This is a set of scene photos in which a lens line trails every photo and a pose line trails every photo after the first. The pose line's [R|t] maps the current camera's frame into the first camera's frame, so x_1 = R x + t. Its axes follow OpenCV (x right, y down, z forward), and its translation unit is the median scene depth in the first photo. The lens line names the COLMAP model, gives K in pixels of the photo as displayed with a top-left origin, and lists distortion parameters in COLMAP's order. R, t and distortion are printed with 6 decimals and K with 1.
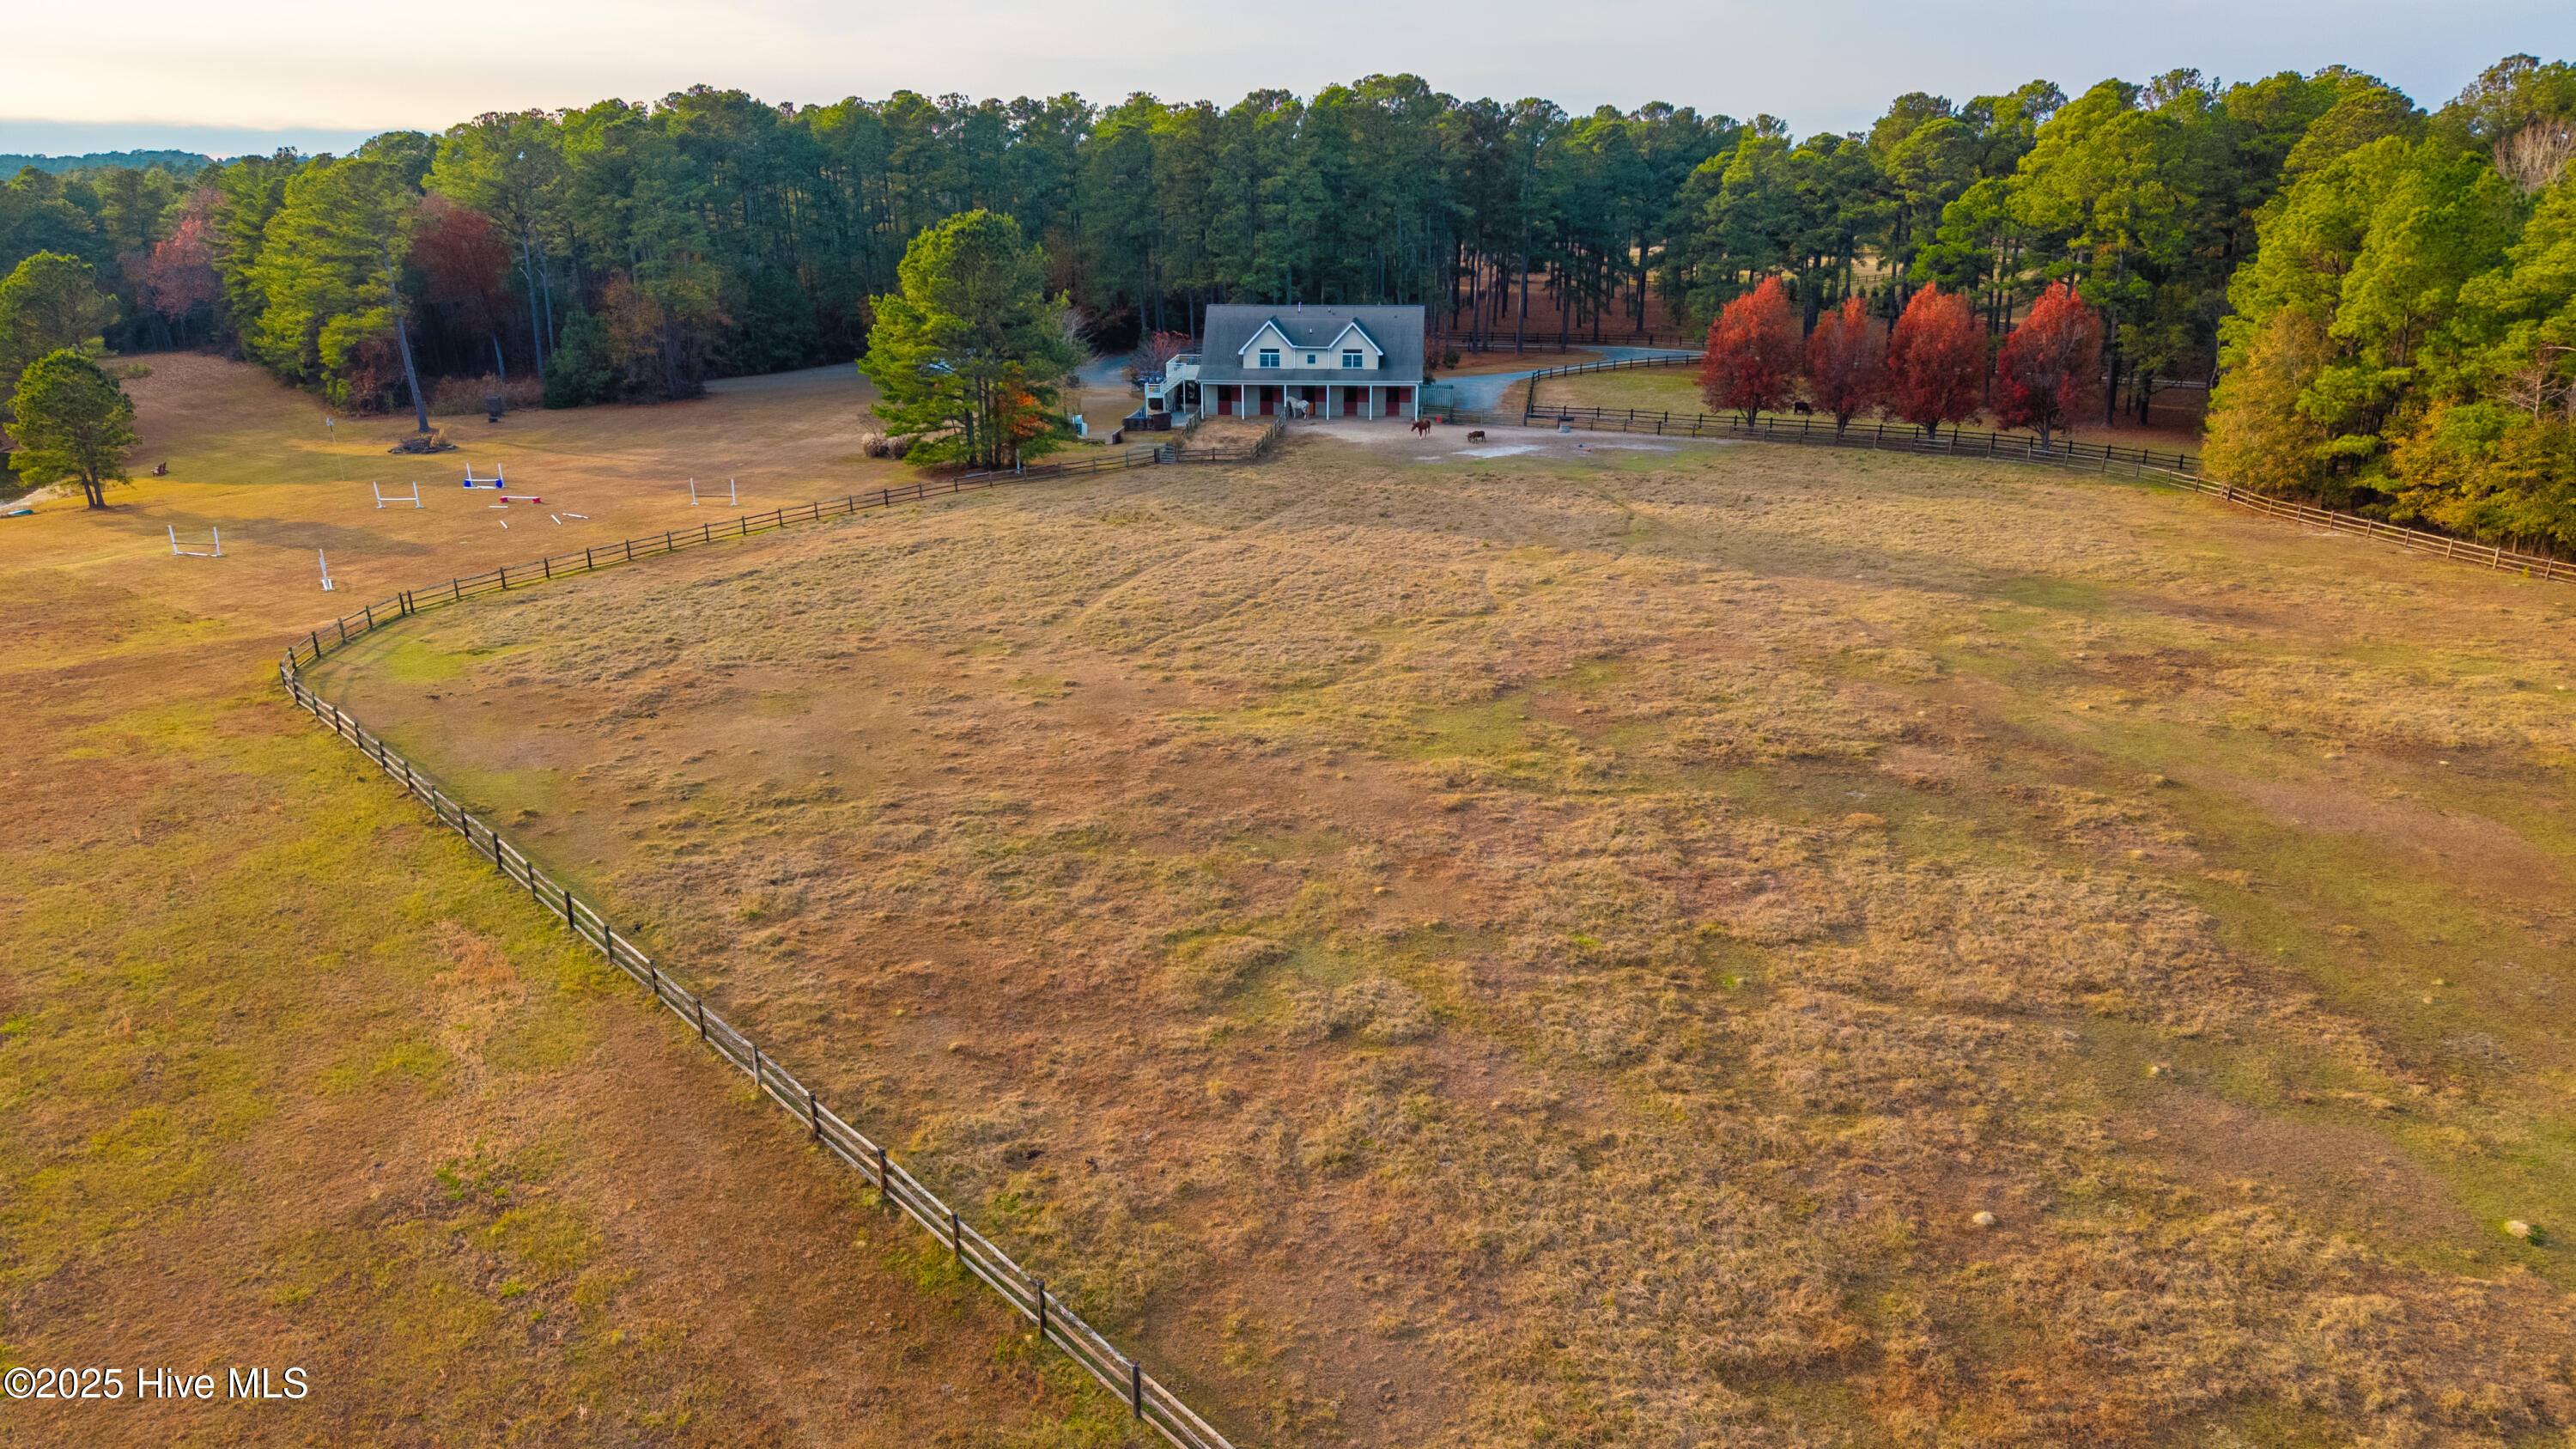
lens RADIAL K [[1693.6, 0, 1283.2], [0, 1693.6, 732.5], [0, 0, 1]] dist [0.007827, -0.006025]
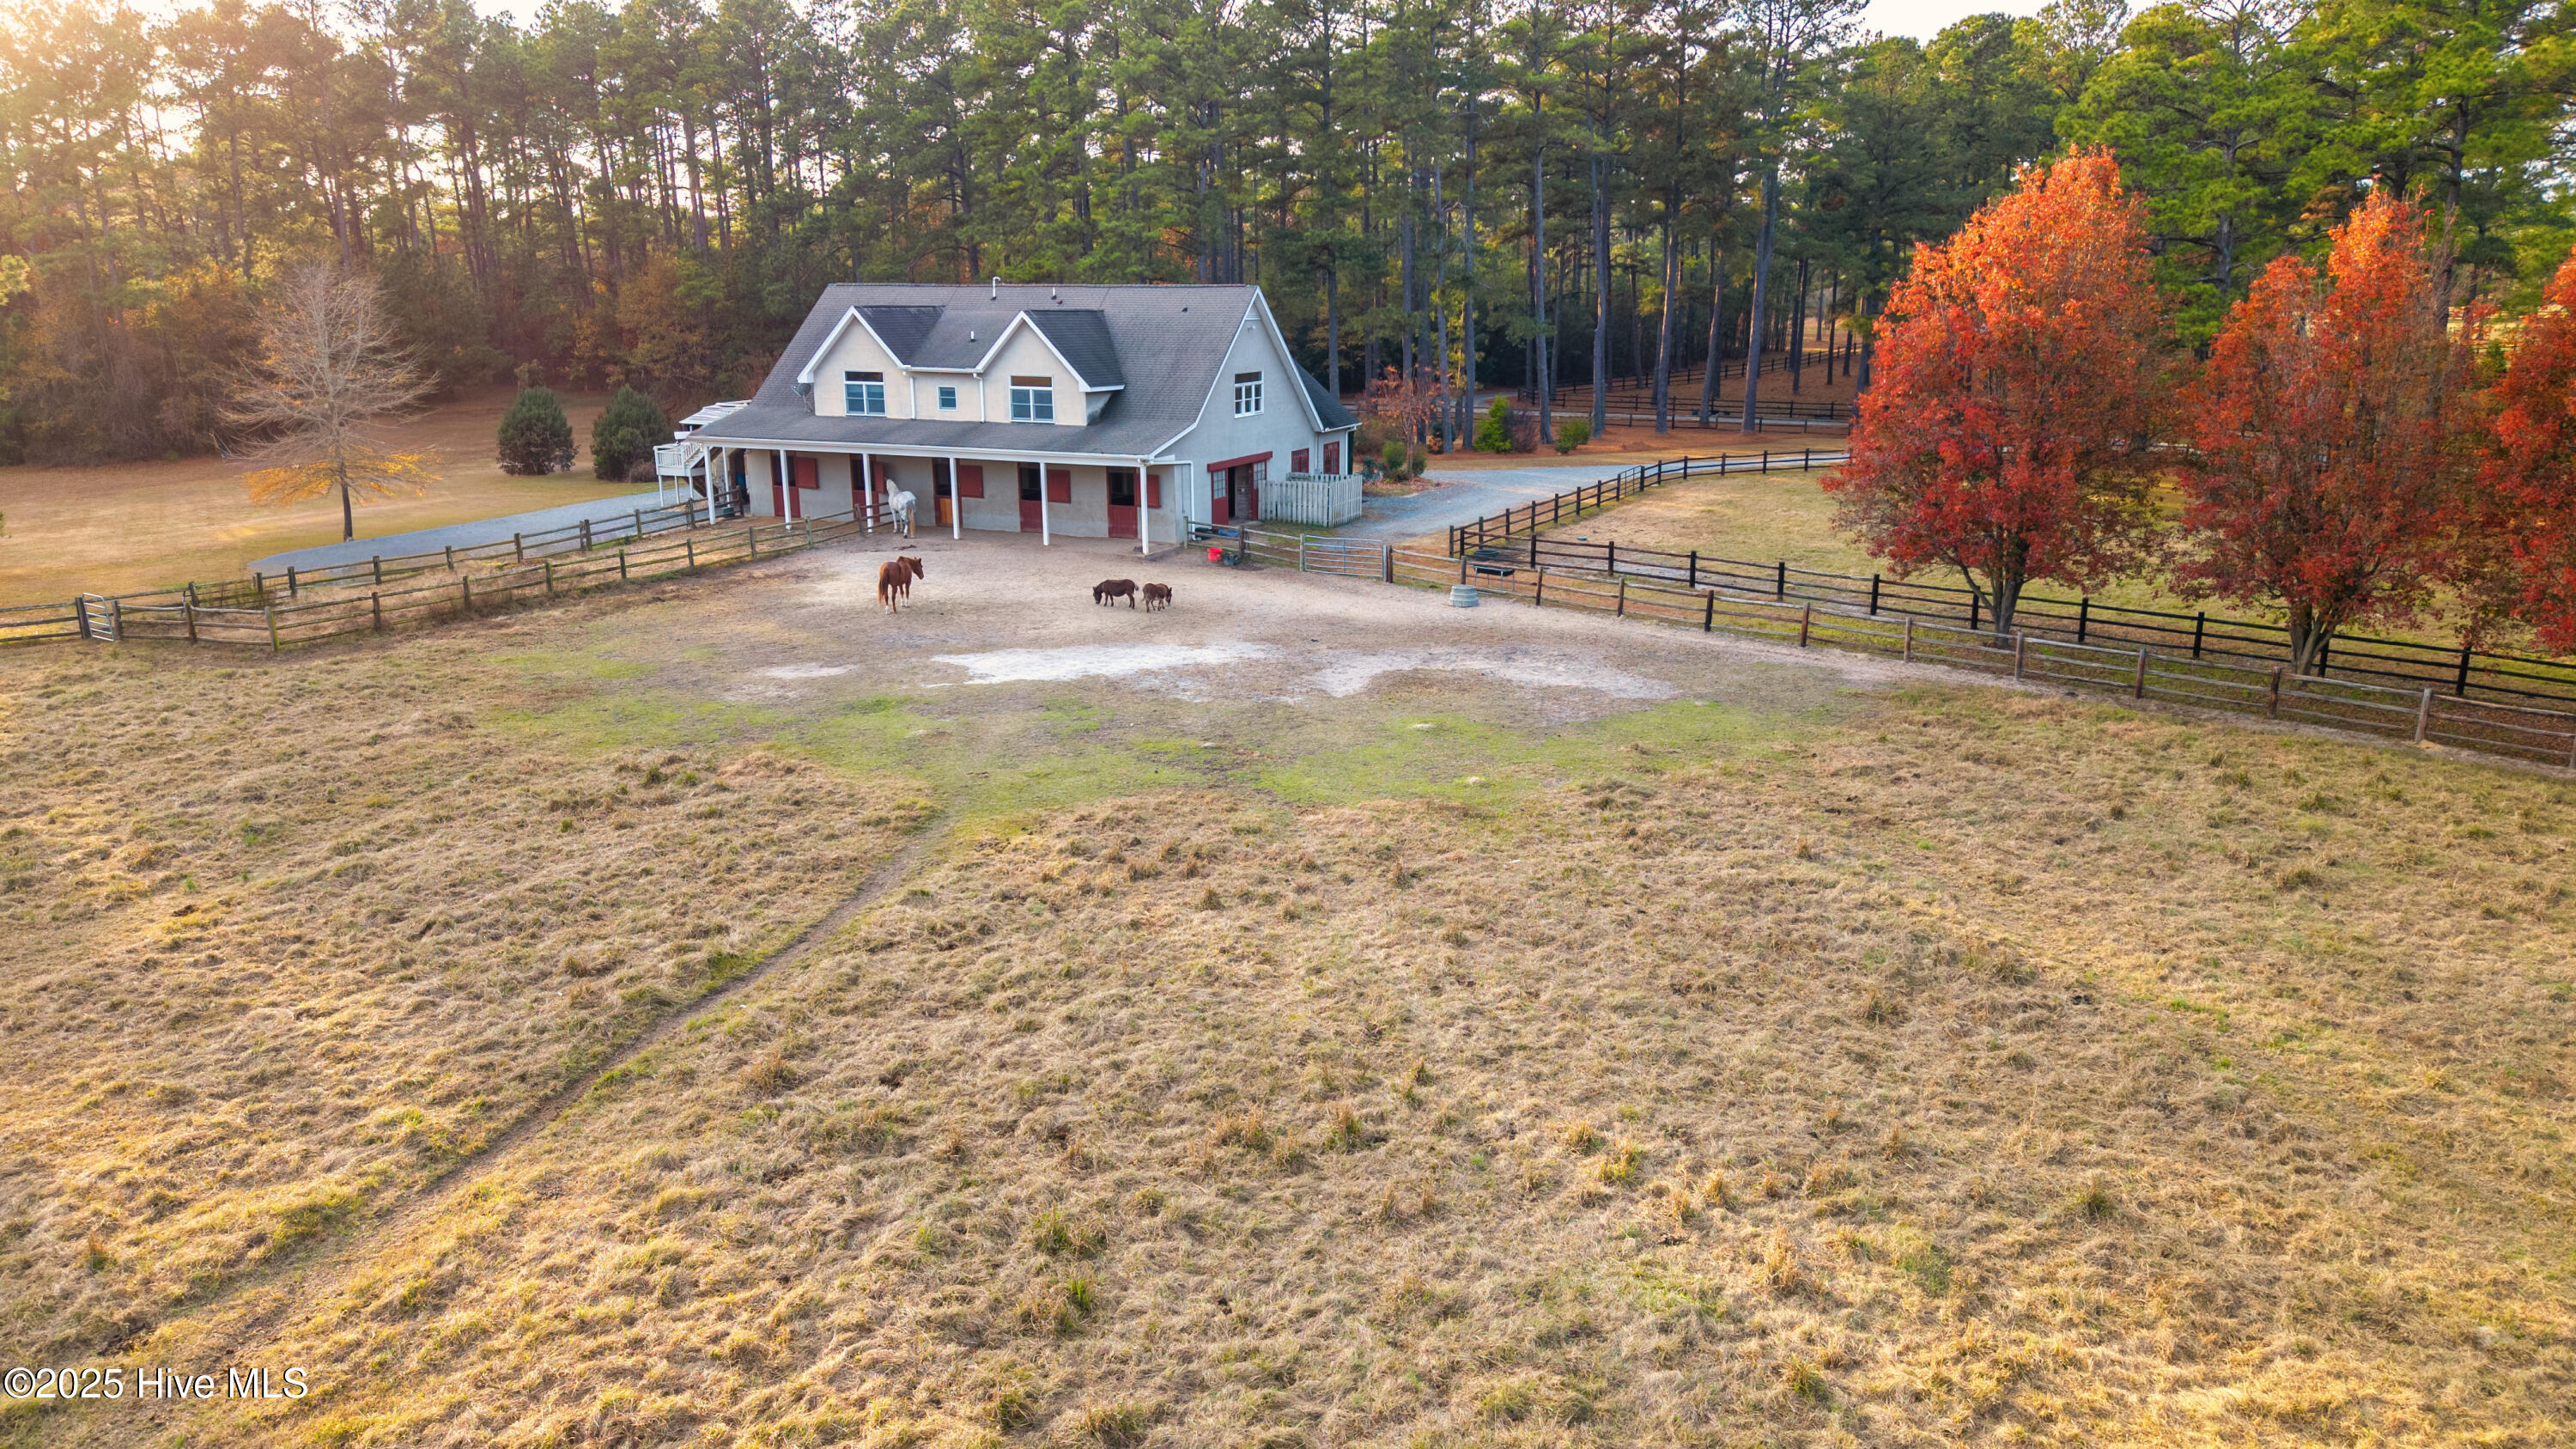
lens RADIAL K [[1693.6, 0, 1313.3], [0, 1693.6, 720.2], [0, 0, 1]] dist [0.007827, -0.006025]
pose [[0.957054, 0.078050, -0.279206, 0.231653], [-0.095395, 0.994230, -0.049062, -0.127800], [0.273765, 0.073589, 0.958977, 0.624051]]
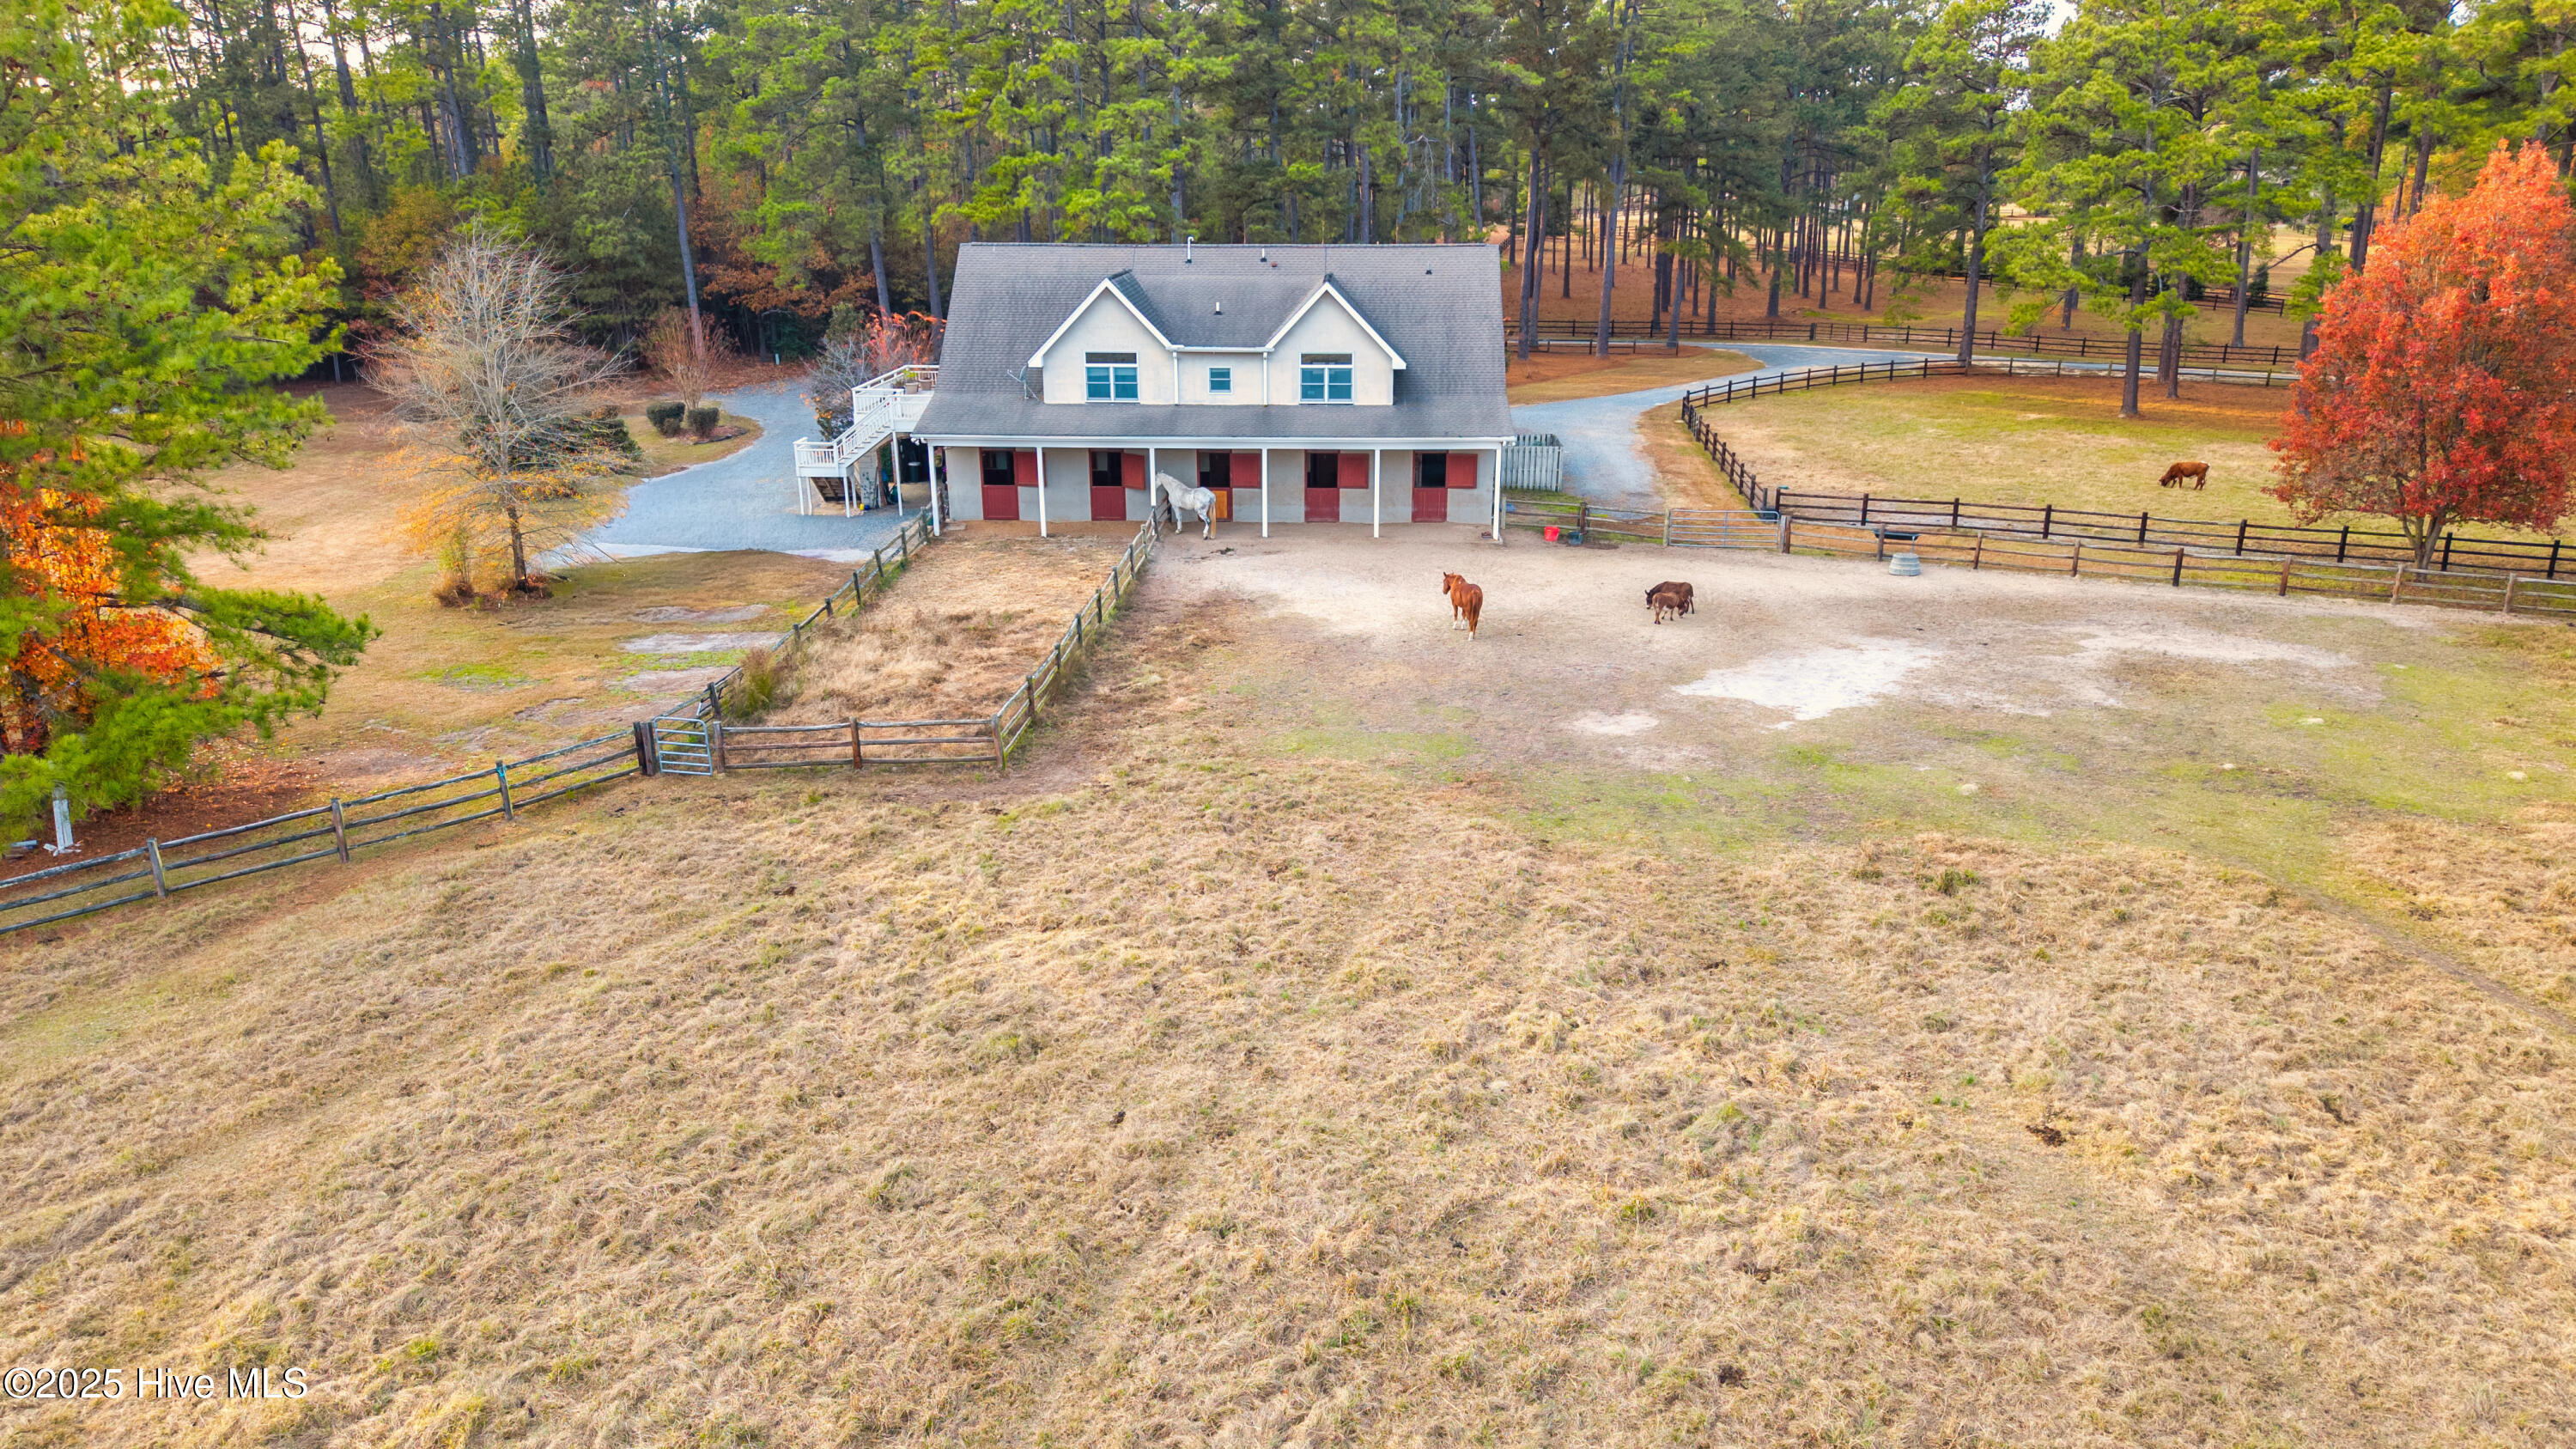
lens RADIAL K [[1693.6, 0, 1310.9], [0, 1693.6, 713.5], [0, 0, 1]] dist [0.007827, -0.006025]
pose [[0.998132, -0.014373, 0.059377, 0.013368], [0.014843, 0.999862, -0.007492, -0.141428], [-0.059261, 0.008360, 0.998207, 0.615883]]
